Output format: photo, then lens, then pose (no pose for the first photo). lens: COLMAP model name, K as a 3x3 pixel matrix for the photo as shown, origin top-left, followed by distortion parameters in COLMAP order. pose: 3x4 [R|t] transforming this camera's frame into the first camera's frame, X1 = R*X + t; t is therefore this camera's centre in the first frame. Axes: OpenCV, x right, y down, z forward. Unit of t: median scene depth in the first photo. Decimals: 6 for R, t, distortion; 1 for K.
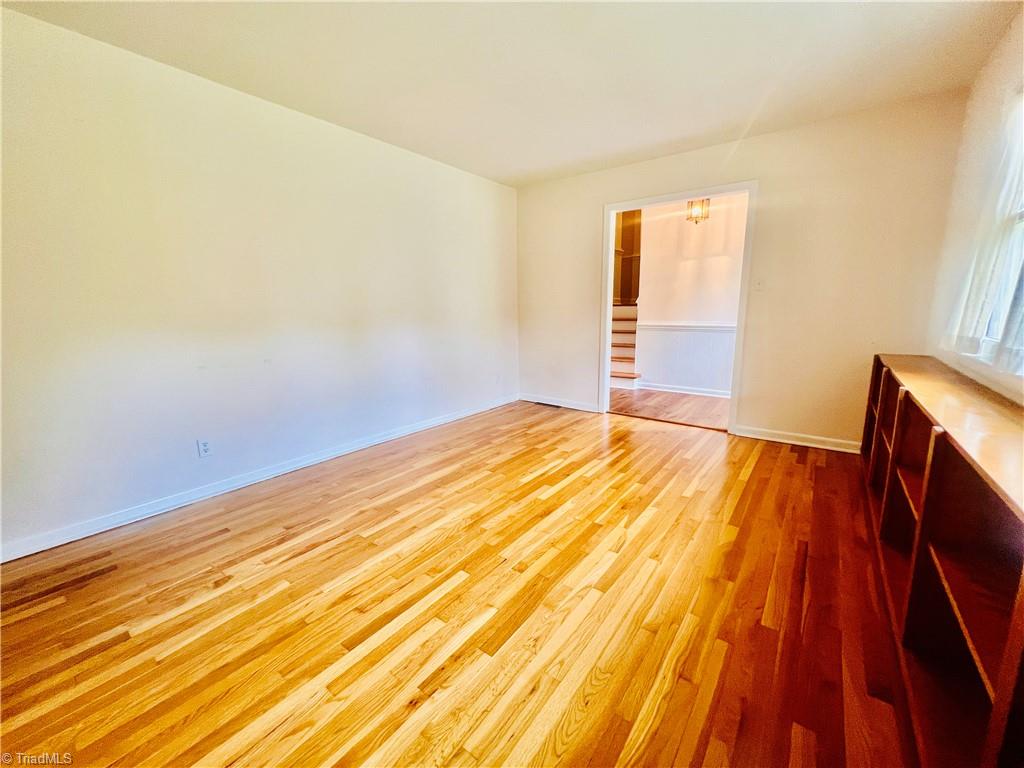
lens RADIAL K [[412.8, 0, 513.0], [0, 412.8, 381.4], [0, 0, 1]] dist [-0.004508, 0.000264]
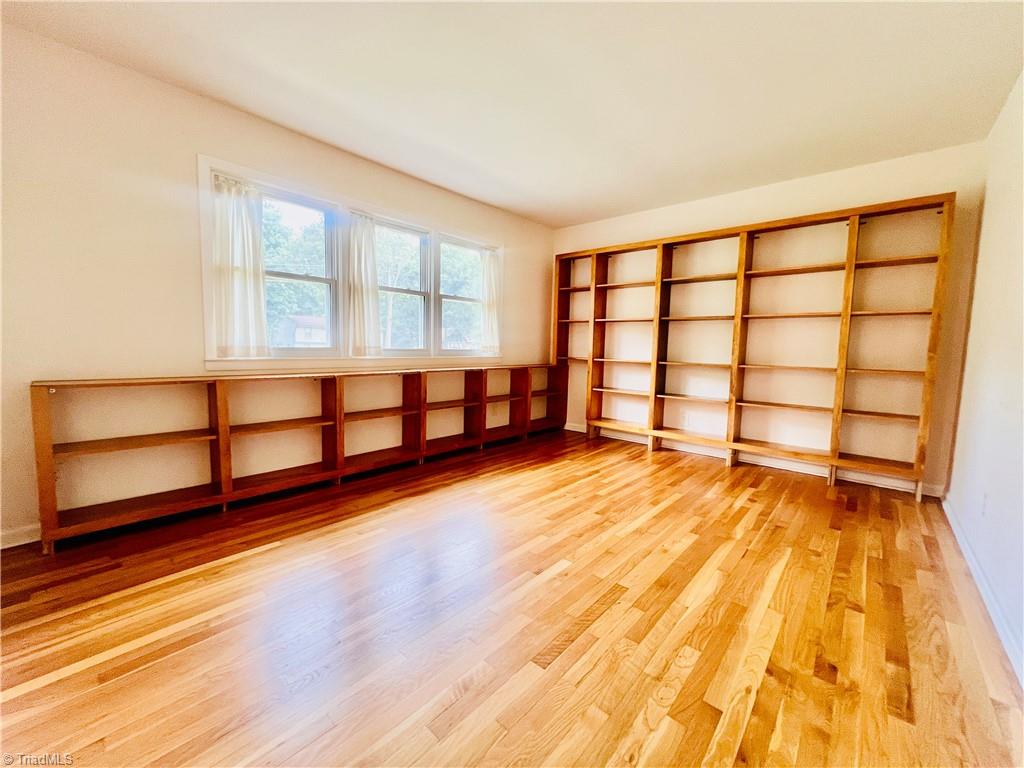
lens RADIAL K [[412.8, 0, 510.2], [0, 412.8, 383.8], [0, 0, 1]] dist [-0.004508, 0.000264]
pose [[-0.997308, -0.014650, 0.071848, 0.112981], [0.004548, 0.965594, 0.260015, -0.349938], [-0.073186, 0.259641, -0.962928, 2.343831]]
